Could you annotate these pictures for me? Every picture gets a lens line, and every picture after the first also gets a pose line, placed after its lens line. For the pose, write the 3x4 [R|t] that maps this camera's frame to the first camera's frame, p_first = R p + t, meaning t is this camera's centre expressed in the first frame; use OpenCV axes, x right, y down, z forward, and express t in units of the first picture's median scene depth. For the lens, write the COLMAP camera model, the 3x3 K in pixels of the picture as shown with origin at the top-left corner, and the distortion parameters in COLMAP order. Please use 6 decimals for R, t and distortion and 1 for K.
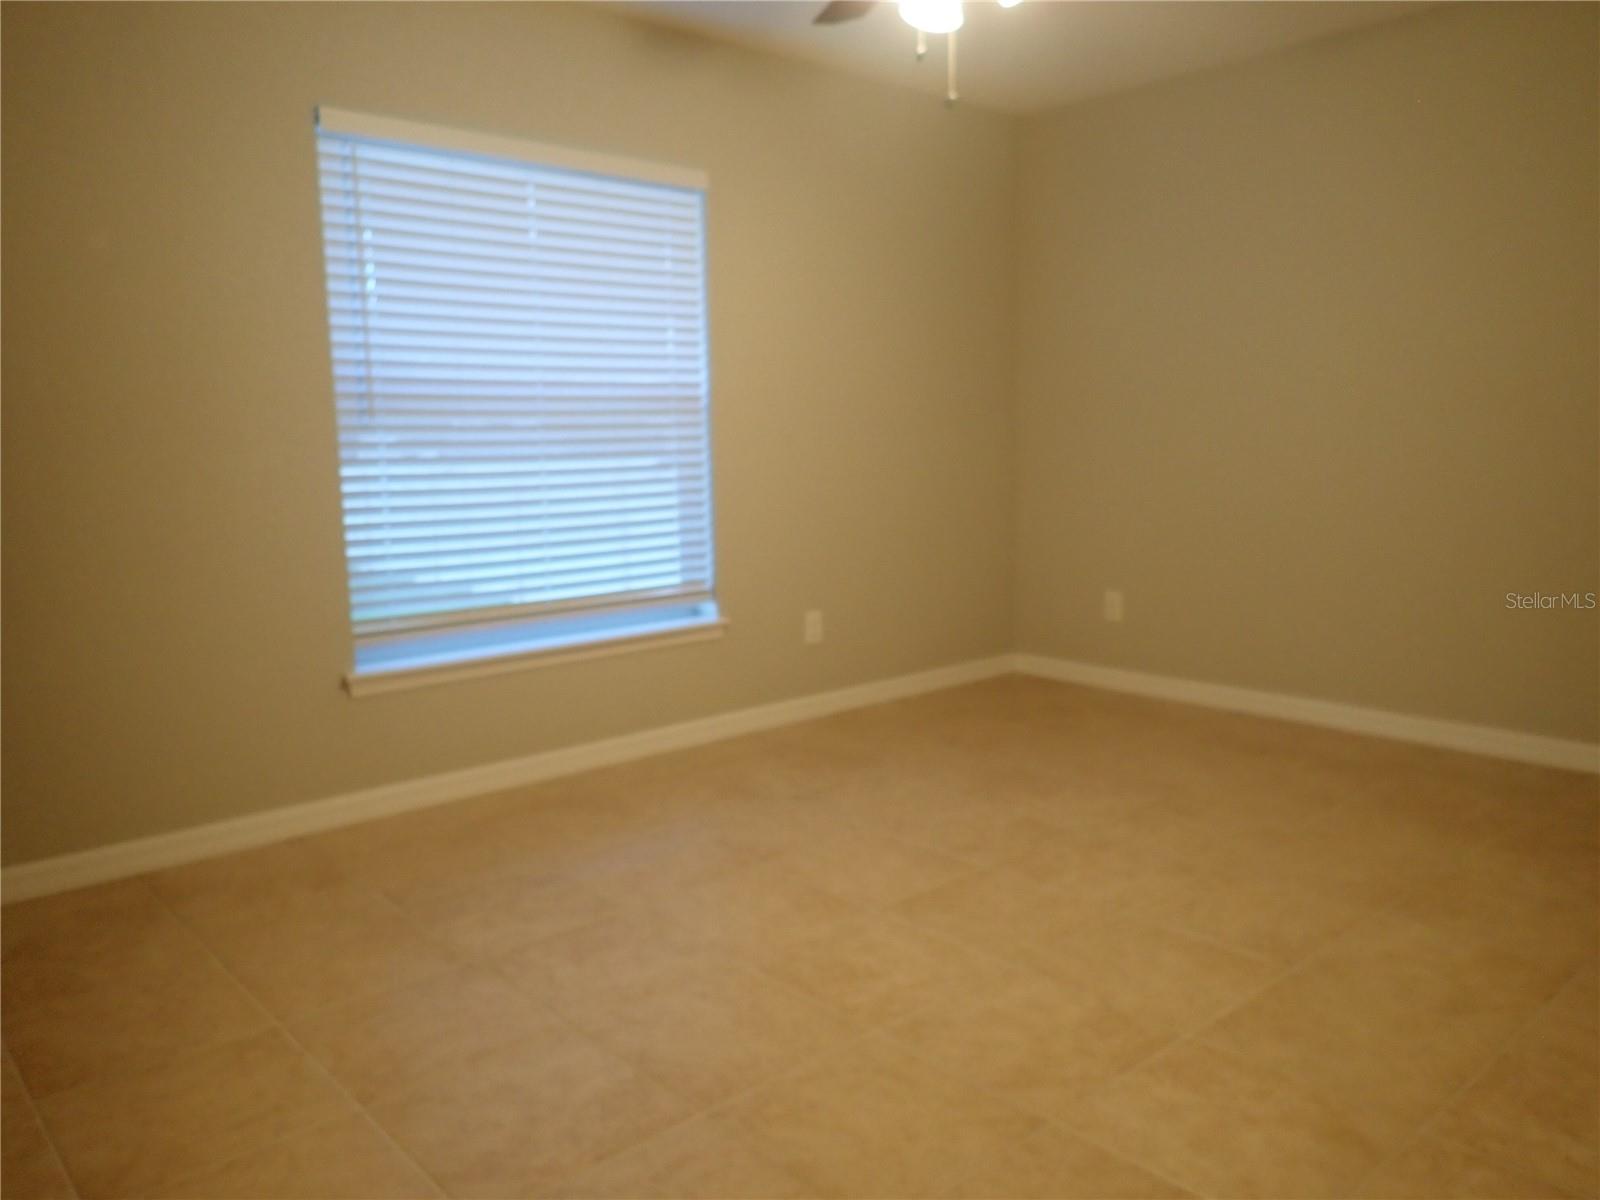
lens RADIAL K [[1191.8, 0, 799.8], [0, 1191.8, 585.5], [0, 0, 1]] dist [0.030010, 0.000127]
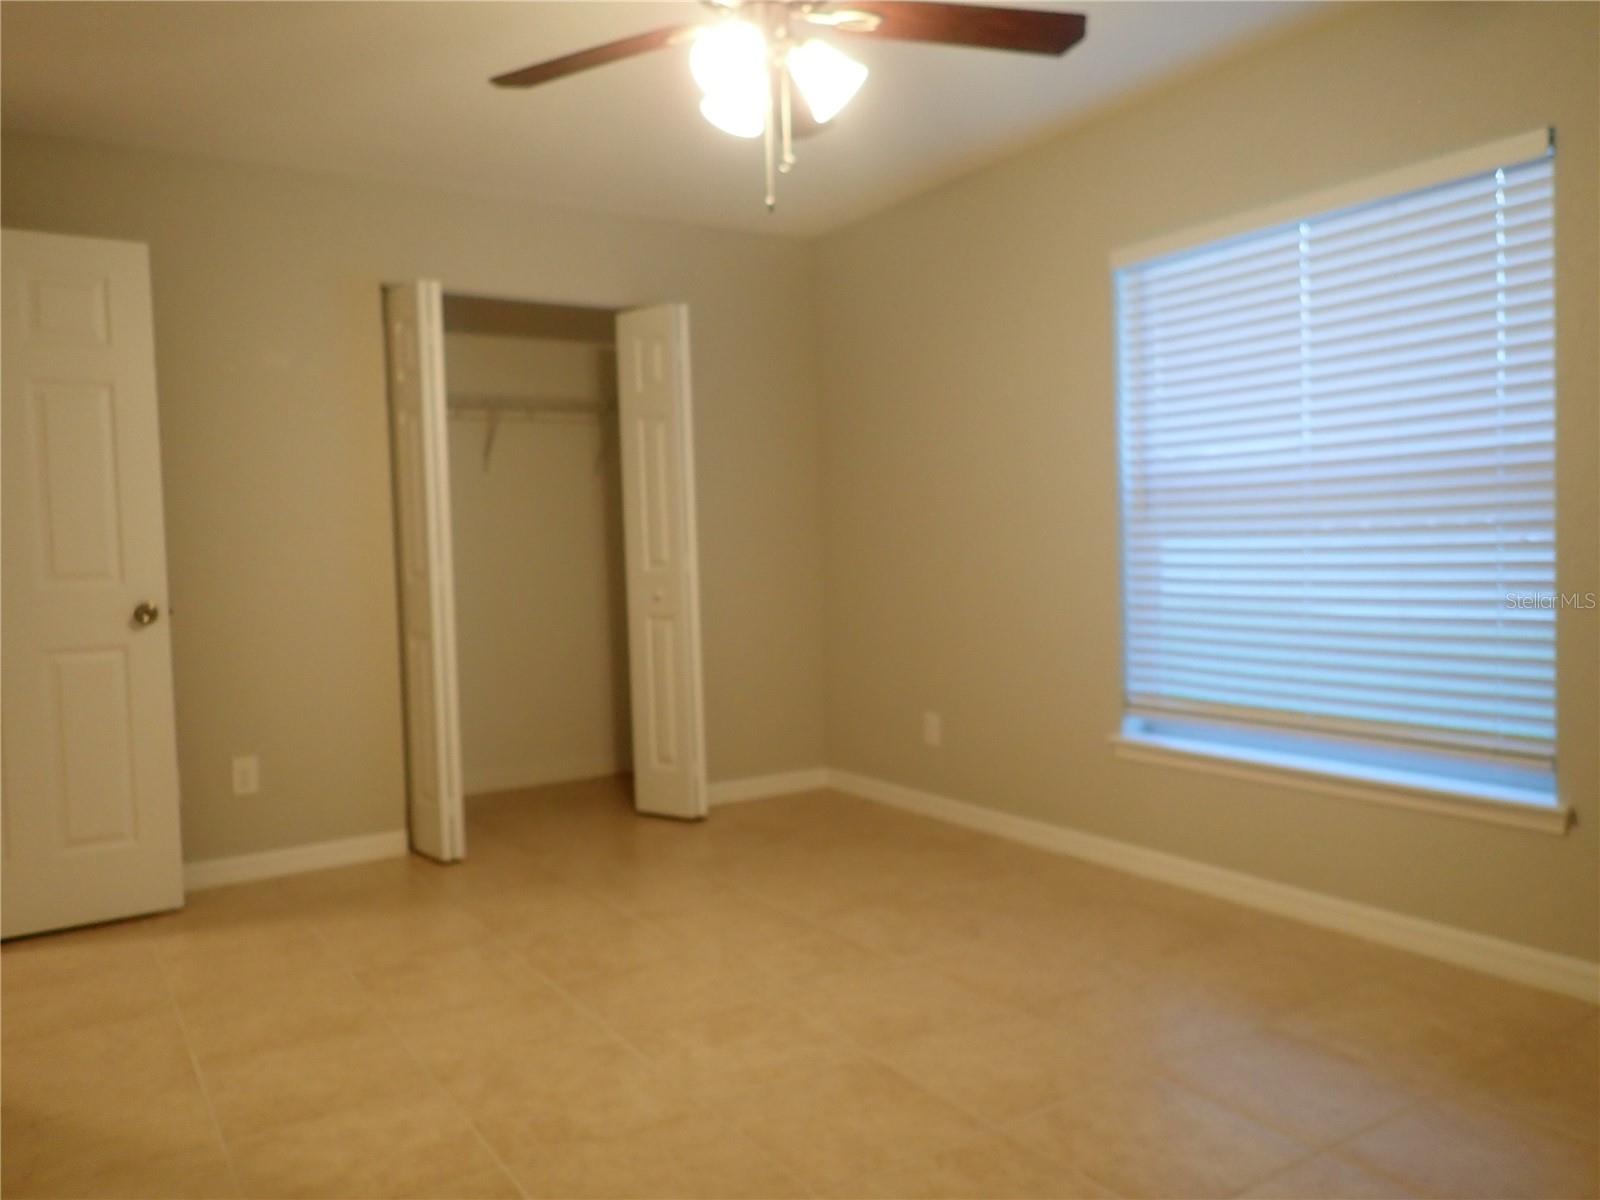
lens RADIAL K [[1191.8, 0, 799.8], [0, 1191.8, 585.5], [0, 0, 1]] dist [0.030010, 0.000127]
pose [[-0.149332, 0.055853, -0.987208, 0.797793], [-0.095704, 0.992899, 0.070652, -0.121514], [0.984145, 0.105030, -0.142926, 0.864299]]
